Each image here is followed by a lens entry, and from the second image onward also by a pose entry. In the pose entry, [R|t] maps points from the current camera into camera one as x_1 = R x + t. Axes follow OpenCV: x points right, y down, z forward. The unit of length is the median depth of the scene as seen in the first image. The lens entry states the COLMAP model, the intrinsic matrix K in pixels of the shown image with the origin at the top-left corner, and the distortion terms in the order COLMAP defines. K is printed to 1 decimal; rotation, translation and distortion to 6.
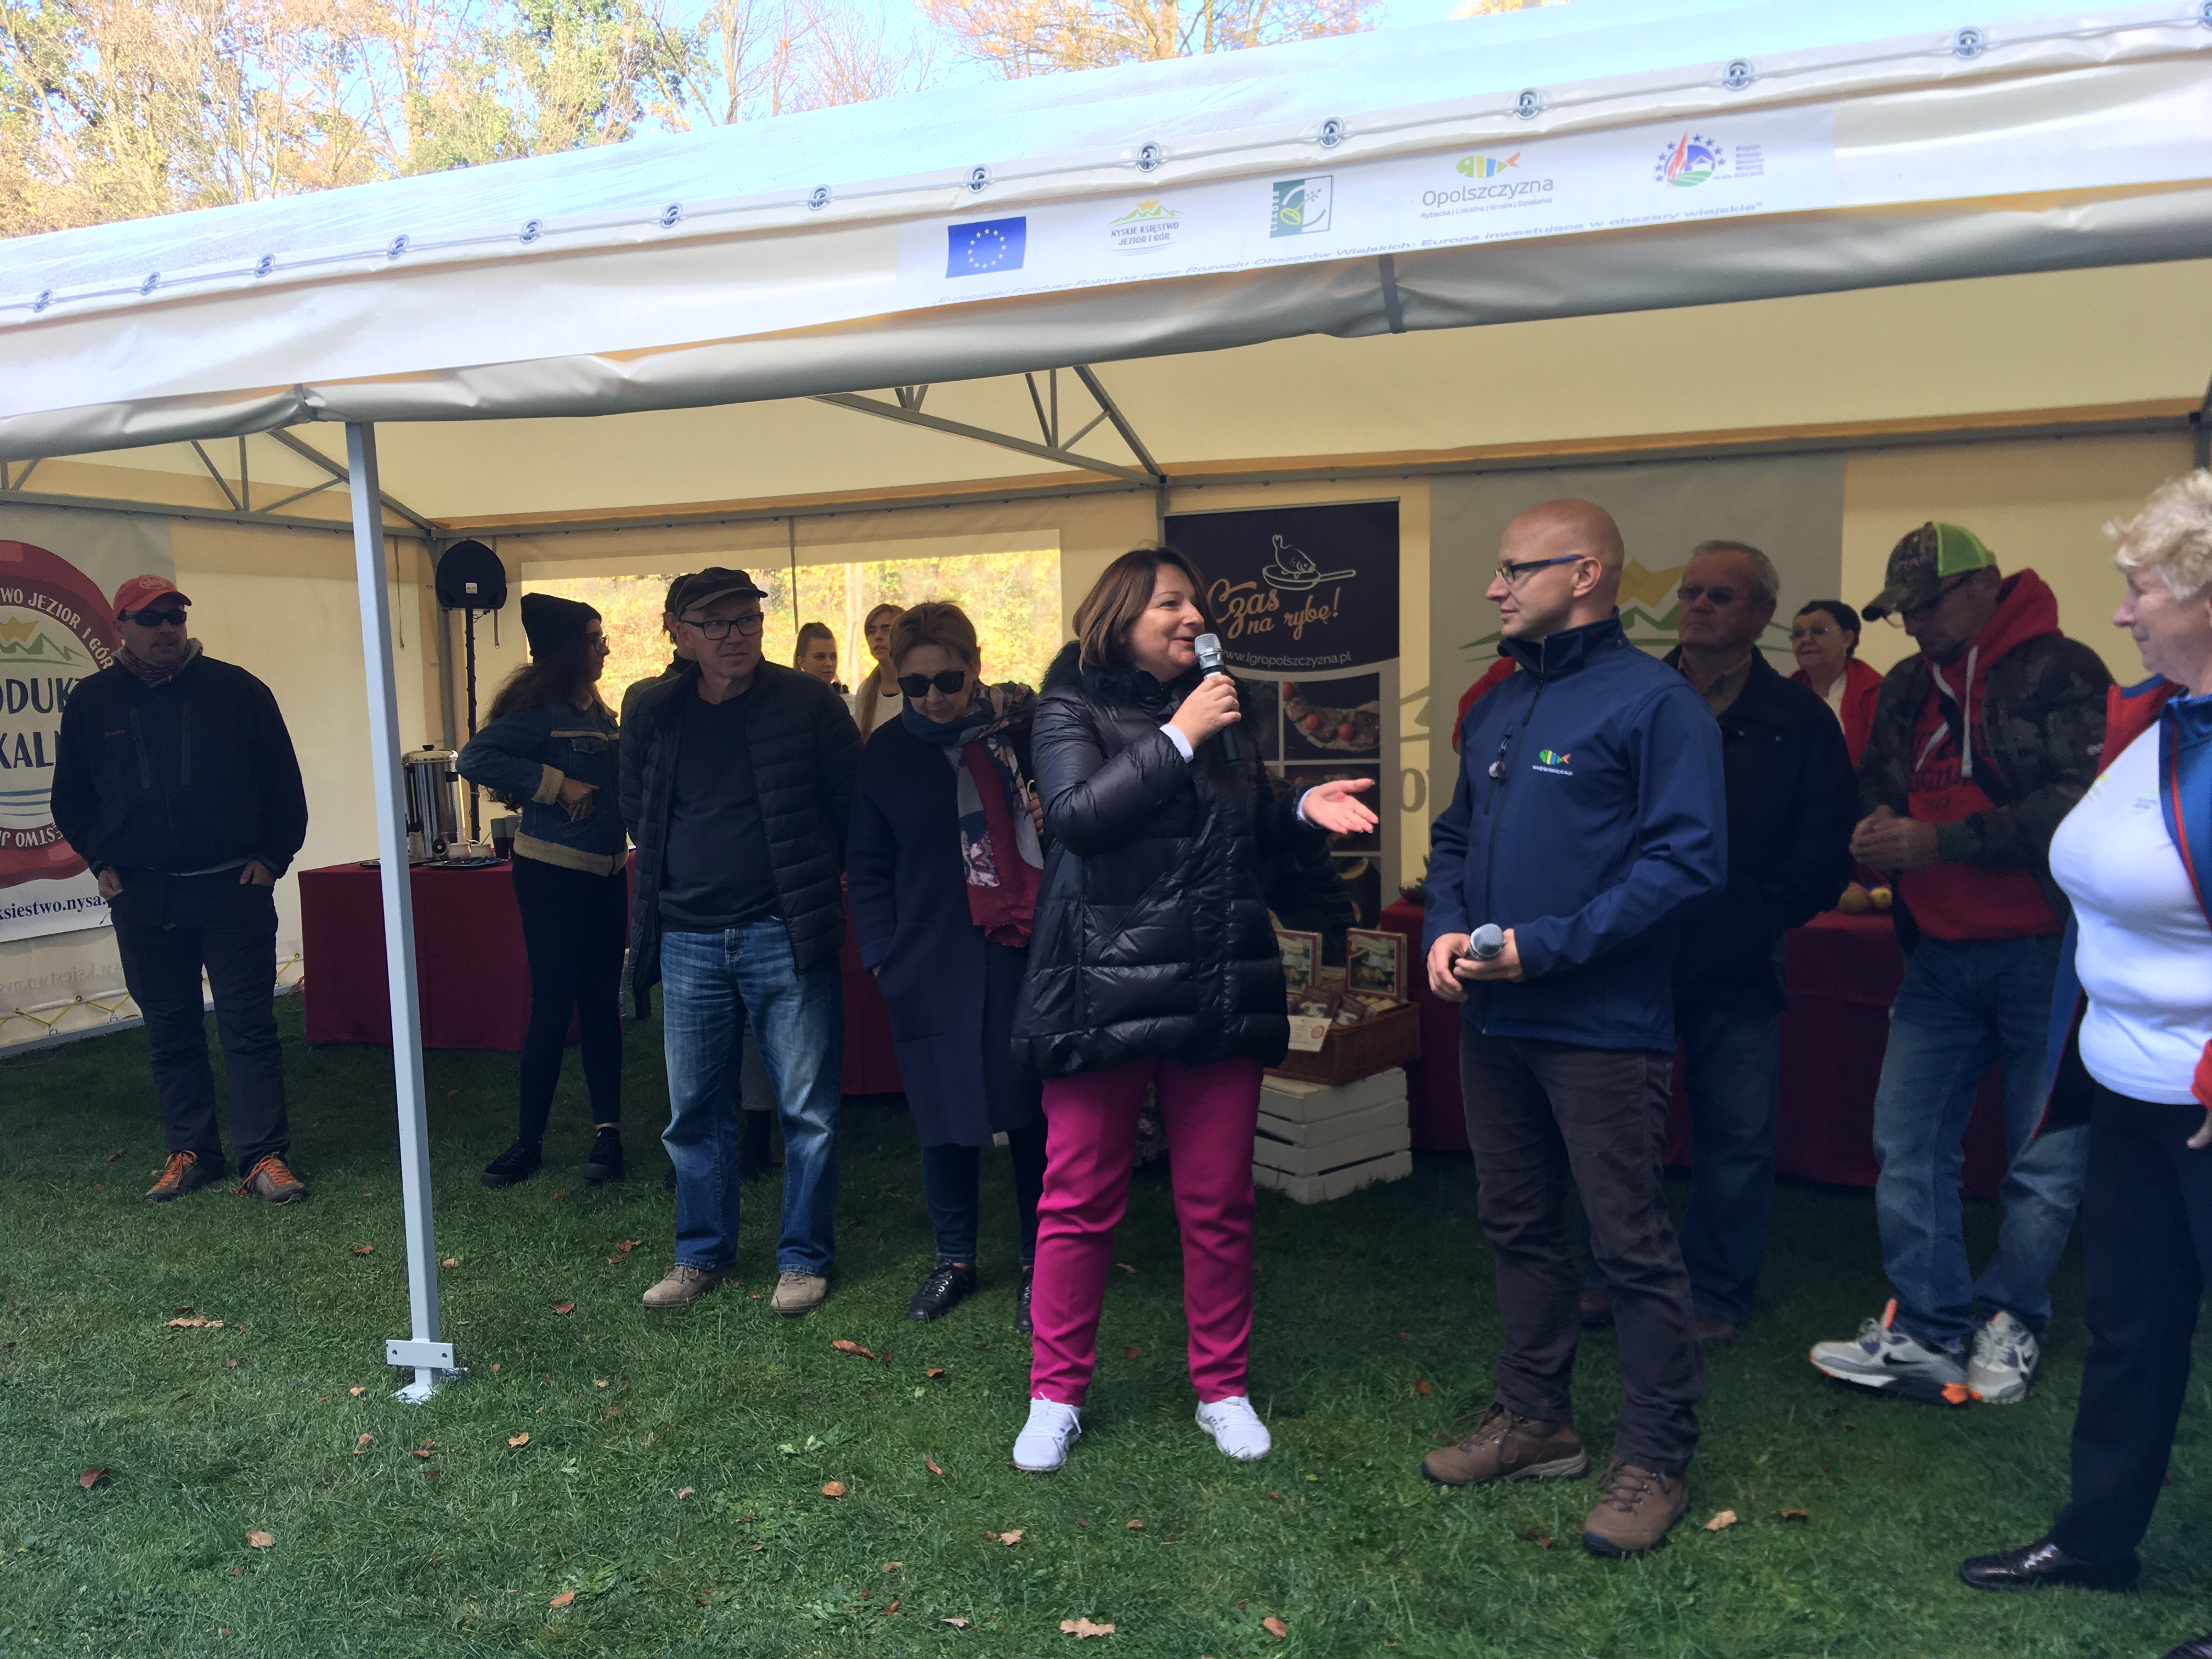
lens RADIAL K [[1865.4, 0, 1088.1], [0, 1865.4, 827.4], [0, 0, 1]] dist [0.122980, -0.194579]
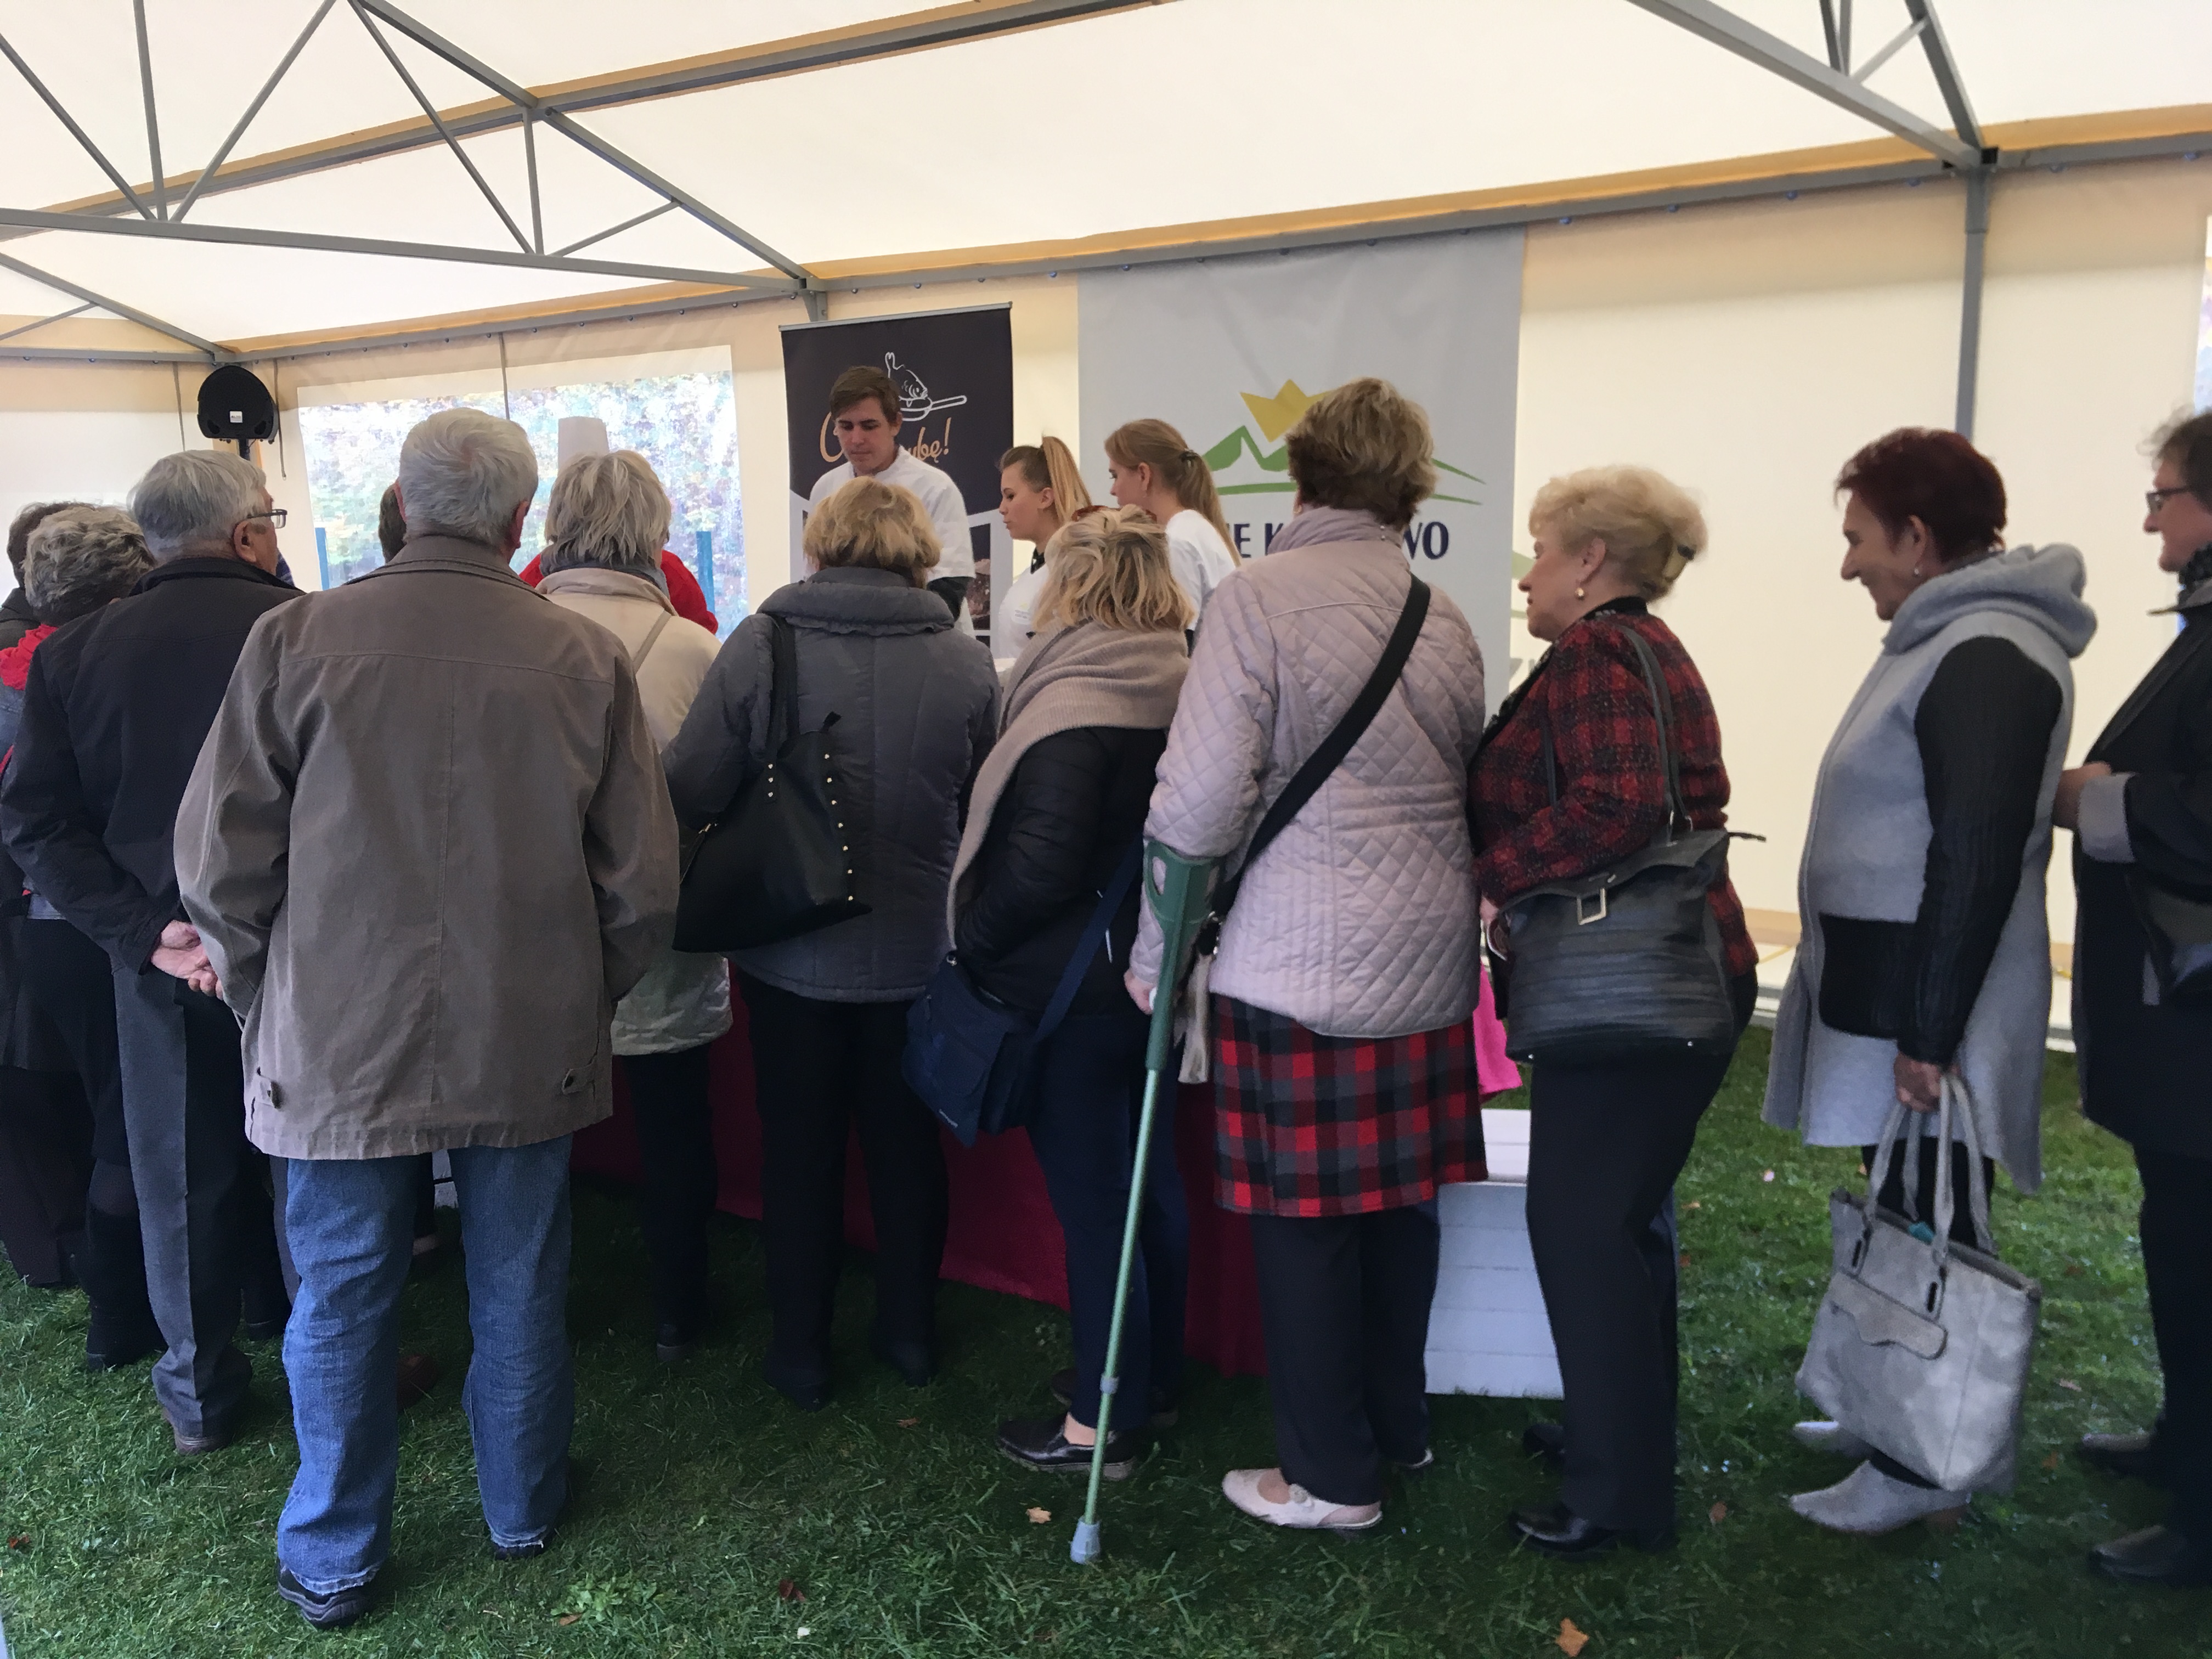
lens RADIAL K [[1865.4, 0, 1088.1], [0, 1865.4, 827.4], [0, 0, 1]] dist [0.122980, -0.194579]
pose [[0.967539, 0.041898, -0.249225, 0.609732], [-0.013590, 0.993360, 0.114238, -0.067708], [0.252357, -0.107143, 0.961684, 0.311668]]
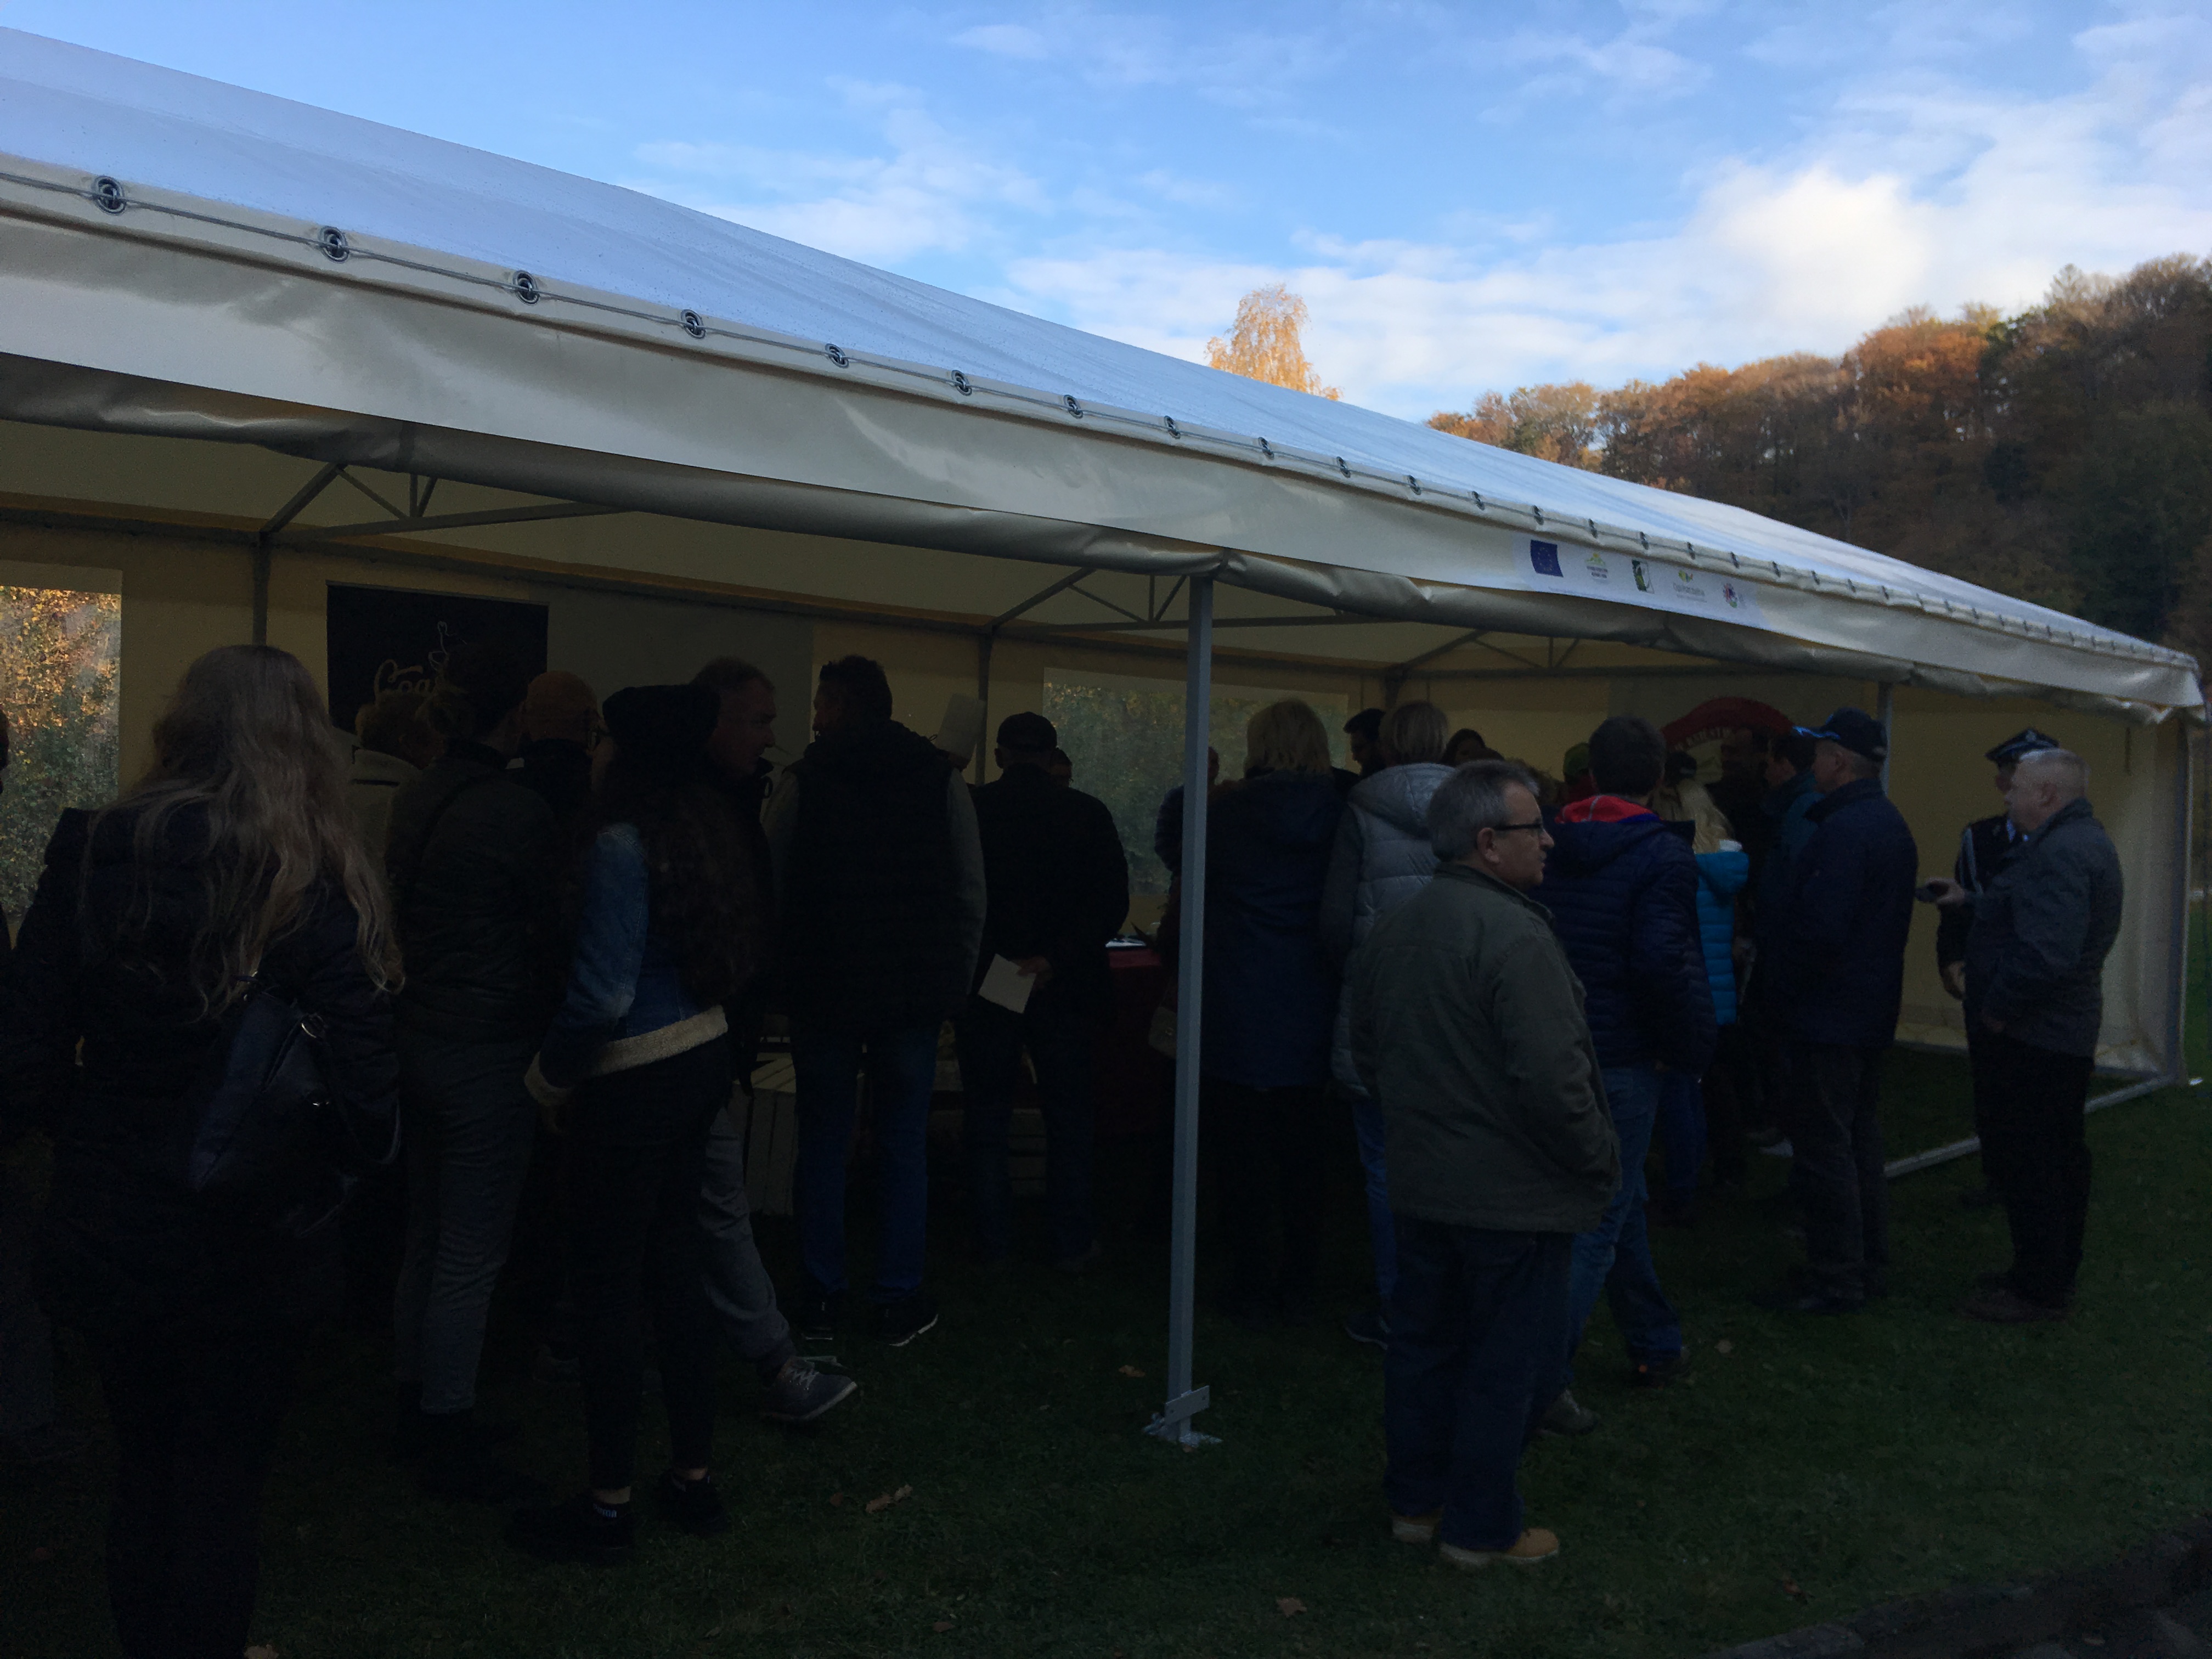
lens RADIAL K [[1871.9, 0, 1083.1], [0, 1871.9, 822.9], [0, 0, 1]] dist [0.109317, -0.181513]
pose [[0.381793, 0.011038, 0.924182, -1.057949], [0.020141, 0.999592, -0.020259, -0.034133], [-0.924028, 0.026349, 0.381415, 0.467319]]
